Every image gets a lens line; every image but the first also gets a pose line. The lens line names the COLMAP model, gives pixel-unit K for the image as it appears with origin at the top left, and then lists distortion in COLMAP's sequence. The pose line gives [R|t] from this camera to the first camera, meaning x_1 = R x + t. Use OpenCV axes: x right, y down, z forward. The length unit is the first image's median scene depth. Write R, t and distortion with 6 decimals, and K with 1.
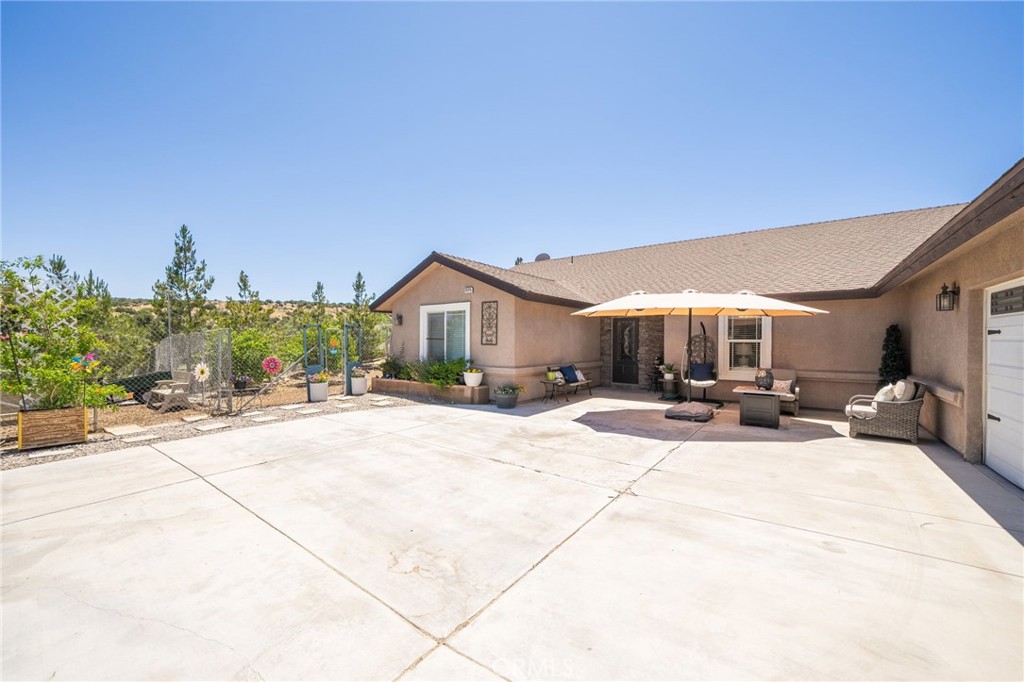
lens RADIAL K [[399.5, 0, 506.7], [0, 399.5, 345.1], [0, 0, 1]] dist [-0.002019, -0.000317]
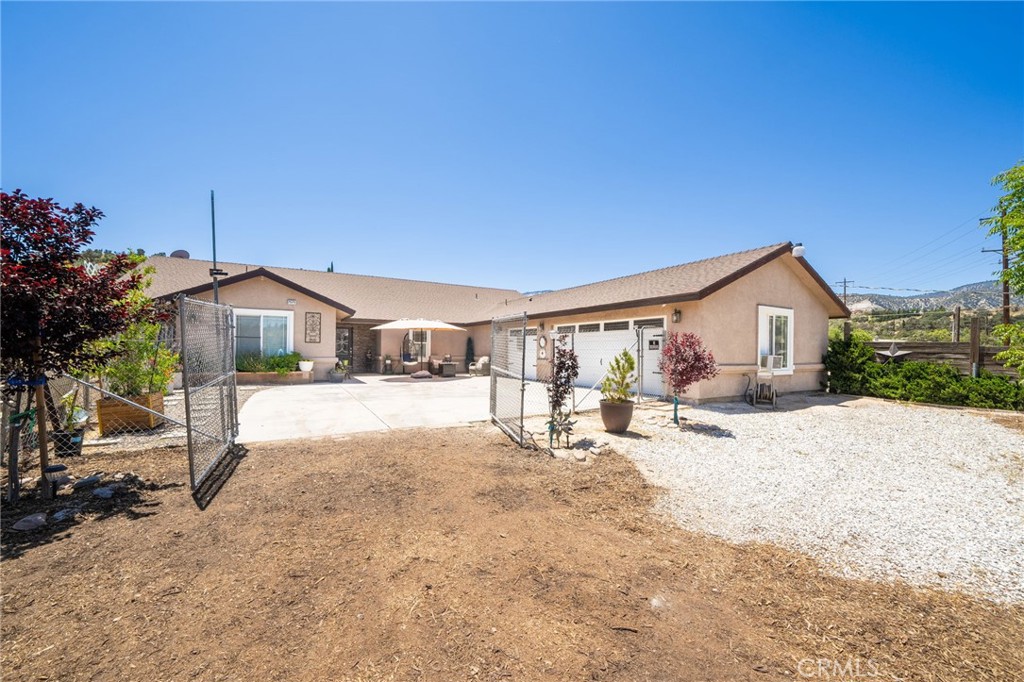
lens RADIAL K [[399.5, 0, 506.7], [0, 399.5, 345.1], [0, 0, 1]] dist [-0.002019, -0.000317]
pose [[0.383359, 0.011704, 0.923525, -1.146433], [-0.000223, 0.999921, -0.012580, 0.027124], [-0.923599, 0.004617, 0.383331, -0.211420]]
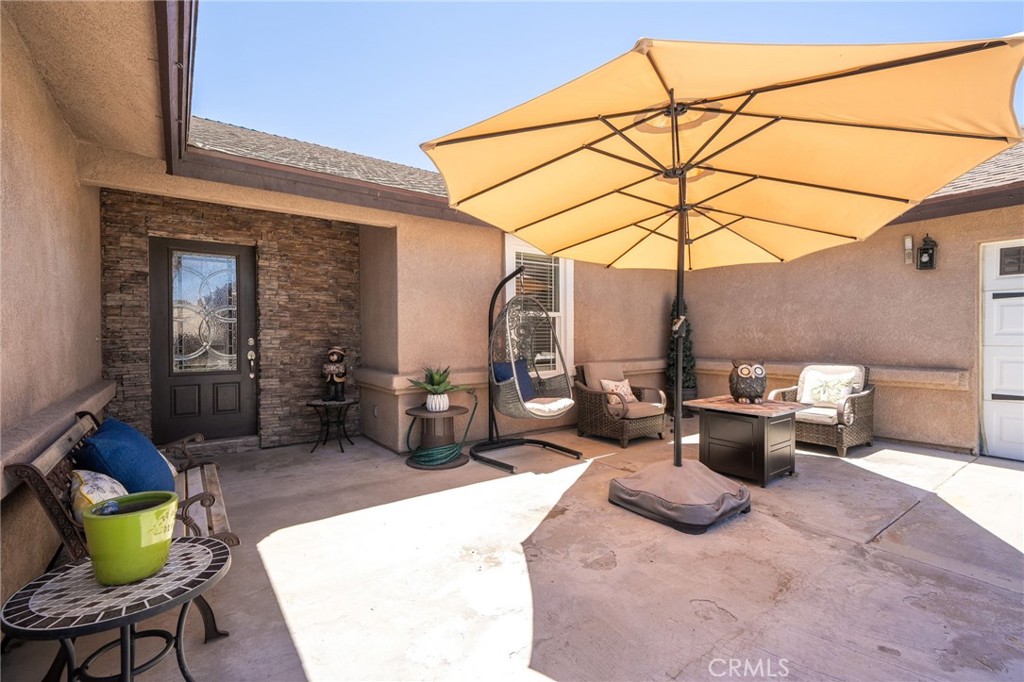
lens RADIAL K [[462.7, 0, 512.0], [0, 462.7, 341.0], [0, 0, 1]] dist [-0.000206, -0.000079]
pose [[0.268839, -0.016278, 0.963048, -0.002634], [0.017153, 0.999780, 0.012111, 0.016912], [-0.963032, 0.013263, 0.269059, 0.870924]]
